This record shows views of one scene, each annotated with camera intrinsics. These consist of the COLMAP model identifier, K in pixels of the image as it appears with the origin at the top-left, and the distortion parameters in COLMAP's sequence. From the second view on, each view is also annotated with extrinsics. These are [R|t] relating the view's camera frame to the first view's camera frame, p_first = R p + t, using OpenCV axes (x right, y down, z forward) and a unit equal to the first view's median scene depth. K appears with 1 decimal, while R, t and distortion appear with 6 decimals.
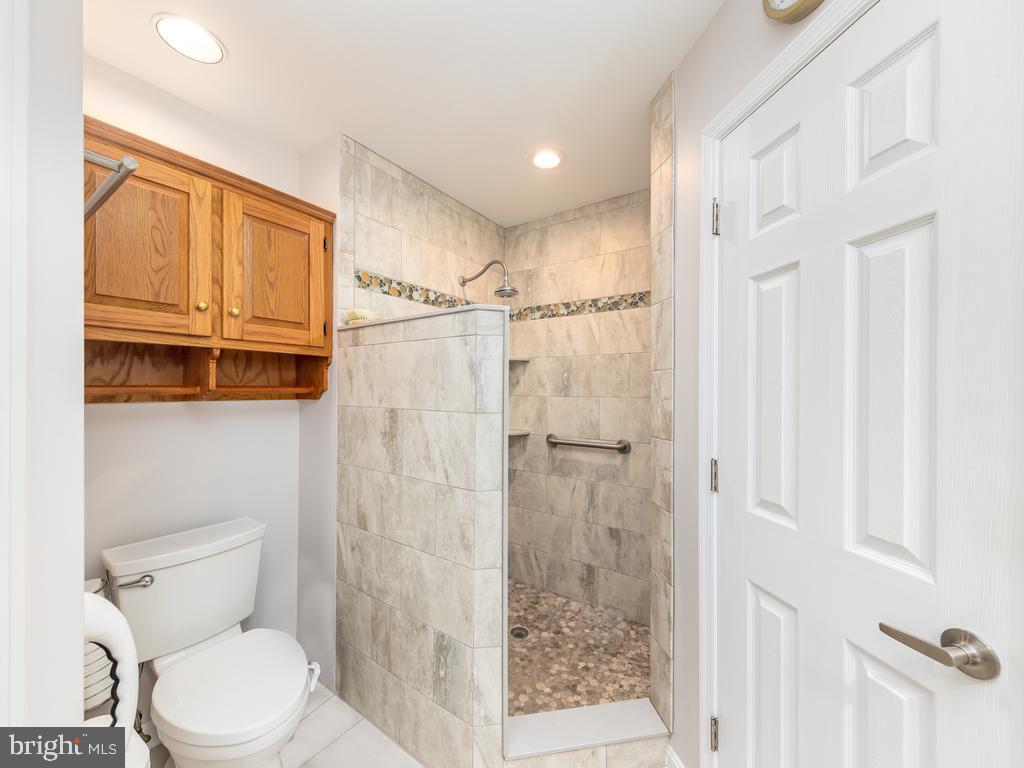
lens RADIAL K [[393.0, 0, 505.6], [0, 393.0, 390.4], [0, 0, 1]] dist [0.003422, -0.000049]
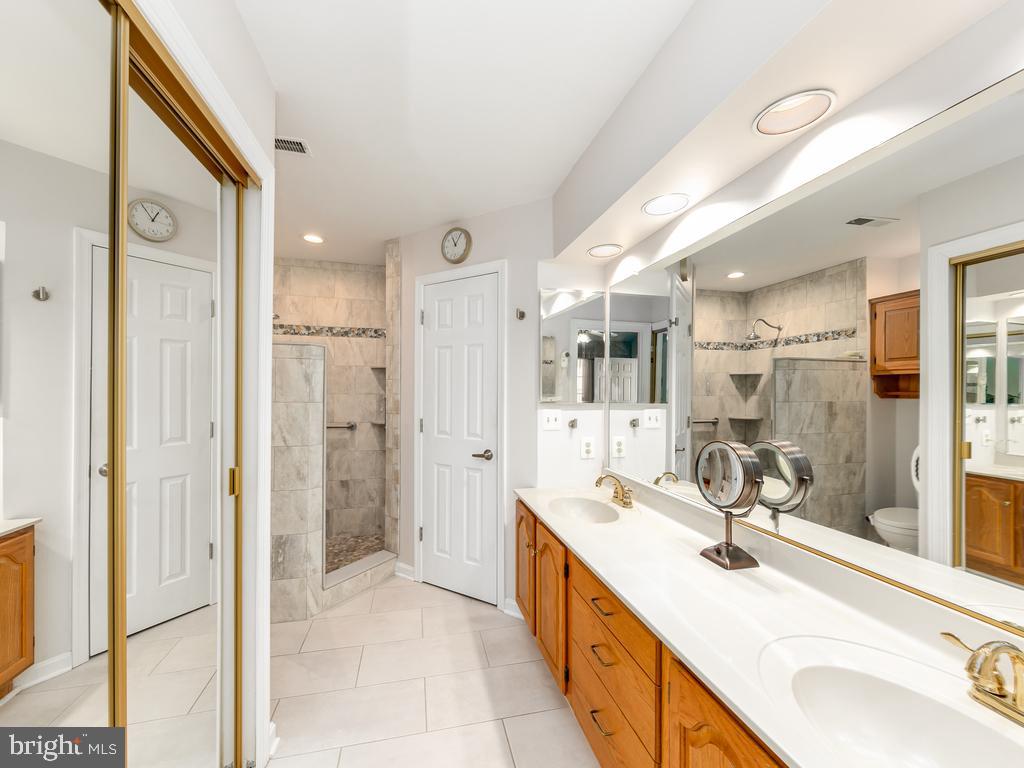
lens RADIAL K [[393.0, 0, 505.6], [0, 393.0, 390.4], [0, 0, 1]] dist [0.003422, -0.000049]
pose [[0.661217, -0.000883, 0.750194, -0.551323], [-0.002212, 0.999993, 0.003127, -0.002861], [-0.750191, -0.003727, 0.661210, -0.574001]]
